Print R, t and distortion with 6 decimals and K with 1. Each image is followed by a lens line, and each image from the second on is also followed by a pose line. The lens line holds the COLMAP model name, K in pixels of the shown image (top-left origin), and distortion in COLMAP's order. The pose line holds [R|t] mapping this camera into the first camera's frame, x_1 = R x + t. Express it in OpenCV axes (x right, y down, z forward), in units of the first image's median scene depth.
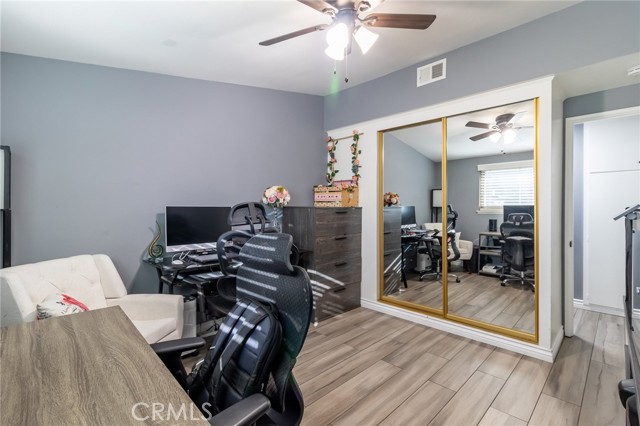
lens RADIAL K [[298.0, 0, 321.1], [0, 298.0, 207.6], [0, 0, 1]] dist [0.003684, 0.000675]
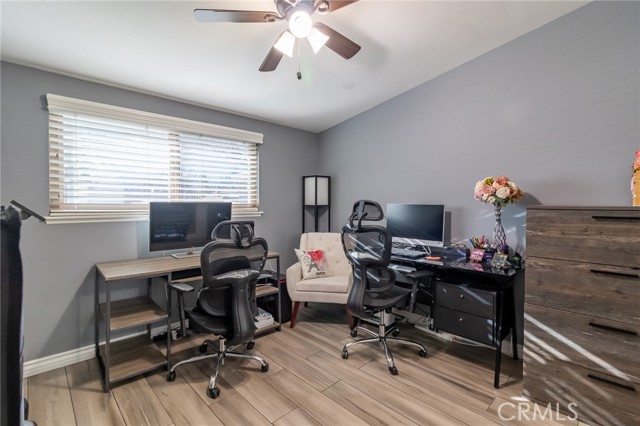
lens RADIAL K [[298.0, 0, 321.1], [0, 298.0, 207.6], [0, 0, 1]] dist [0.003684, 0.000675]
pose [[-0.041921, 0.005987, -0.999103, 0.591138], [-0.000222, 0.999982, 0.006001, -0.002040], [0.999121, 0.000474, -0.041919, 0.604342]]
